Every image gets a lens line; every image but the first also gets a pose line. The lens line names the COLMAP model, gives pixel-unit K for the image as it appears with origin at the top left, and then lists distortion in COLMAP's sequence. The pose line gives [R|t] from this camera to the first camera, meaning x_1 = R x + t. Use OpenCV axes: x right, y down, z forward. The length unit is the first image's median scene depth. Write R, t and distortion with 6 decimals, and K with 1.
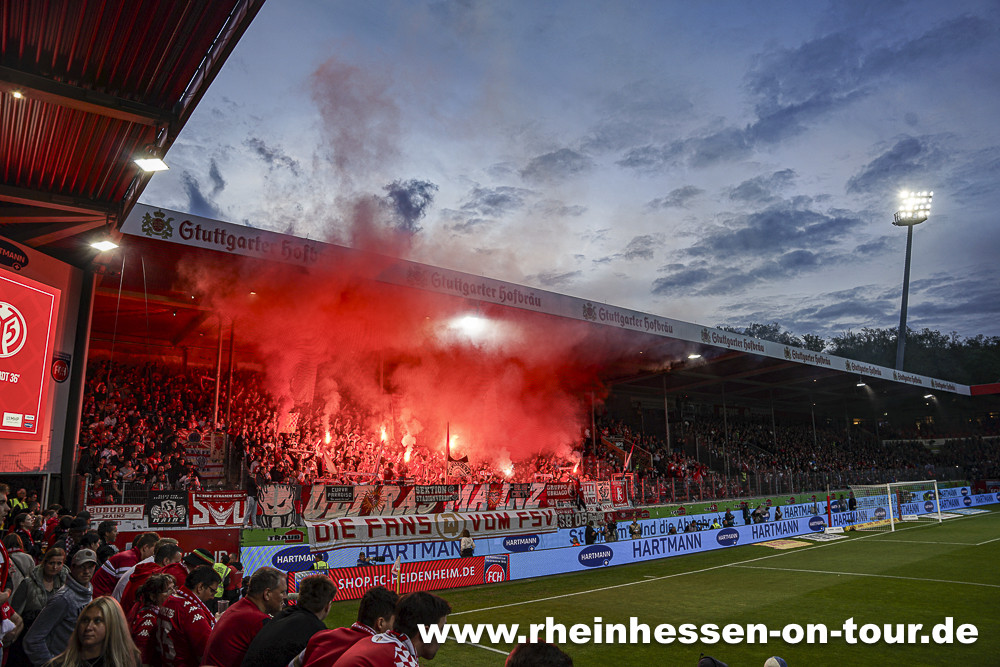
lens RADIAL K [[705.0, 0, 503.6], [0, 705.0, 325.2], [0, 0, 1]] dist [-0.156139, 0.093900]
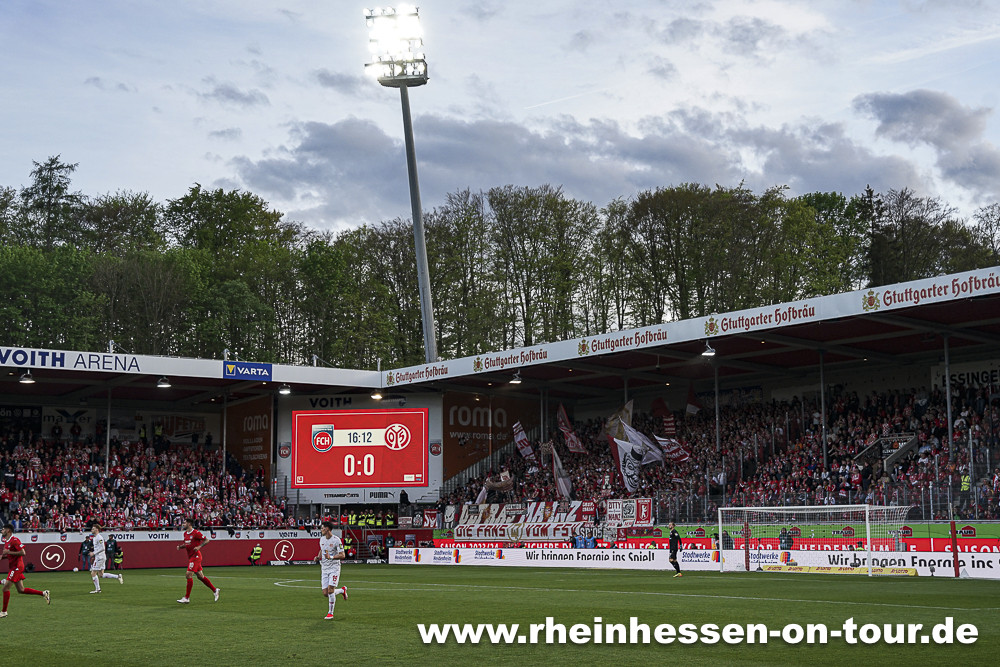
lens RADIAL K [[1393.5, 0, 516.1], [0, 1393.5, 334.1], [0, 0, 1]] dist [0.105621, 0.000000]
pose [[-0.037785, -0.117450, -0.992360, 2.914681], [0.235831, 0.963970, -0.123069, 0.258878], [0.971059, -0.238680, -0.008725, 1.162917]]
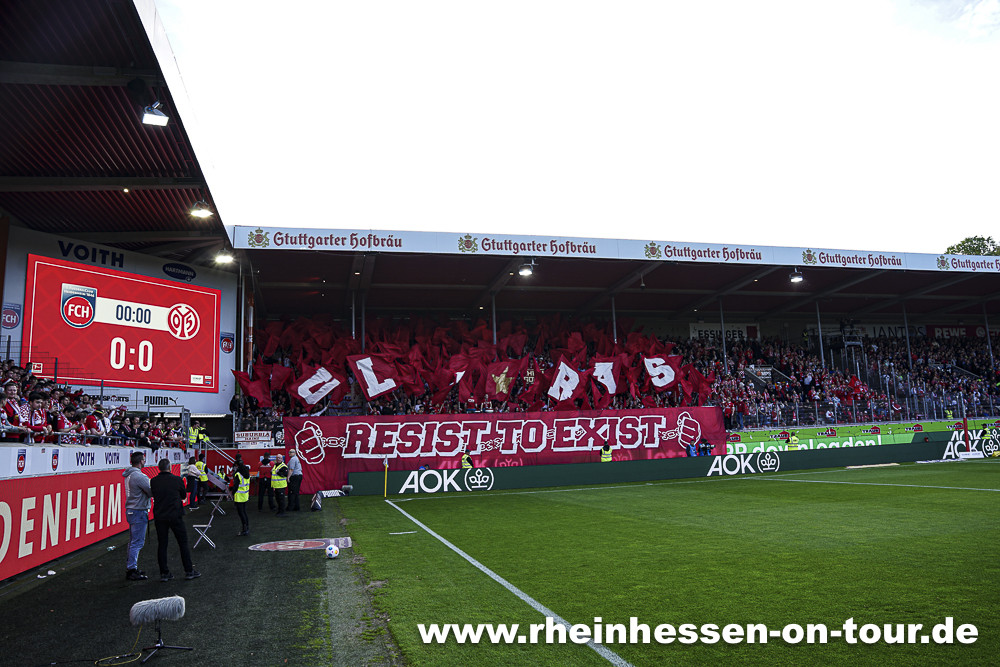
lens RADIAL K [[748.8, 0, 492.4], [0, 748.8, 330.0], [0, 0, 1]] dist [-0.155931, 0.122112]
pose [[0.897921, -0.082160, -0.432421, 0.482440], [0.116336, 0.991788, 0.053133, 0.015043], [0.424505, -0.098015, 0.900105, -0.171969]]
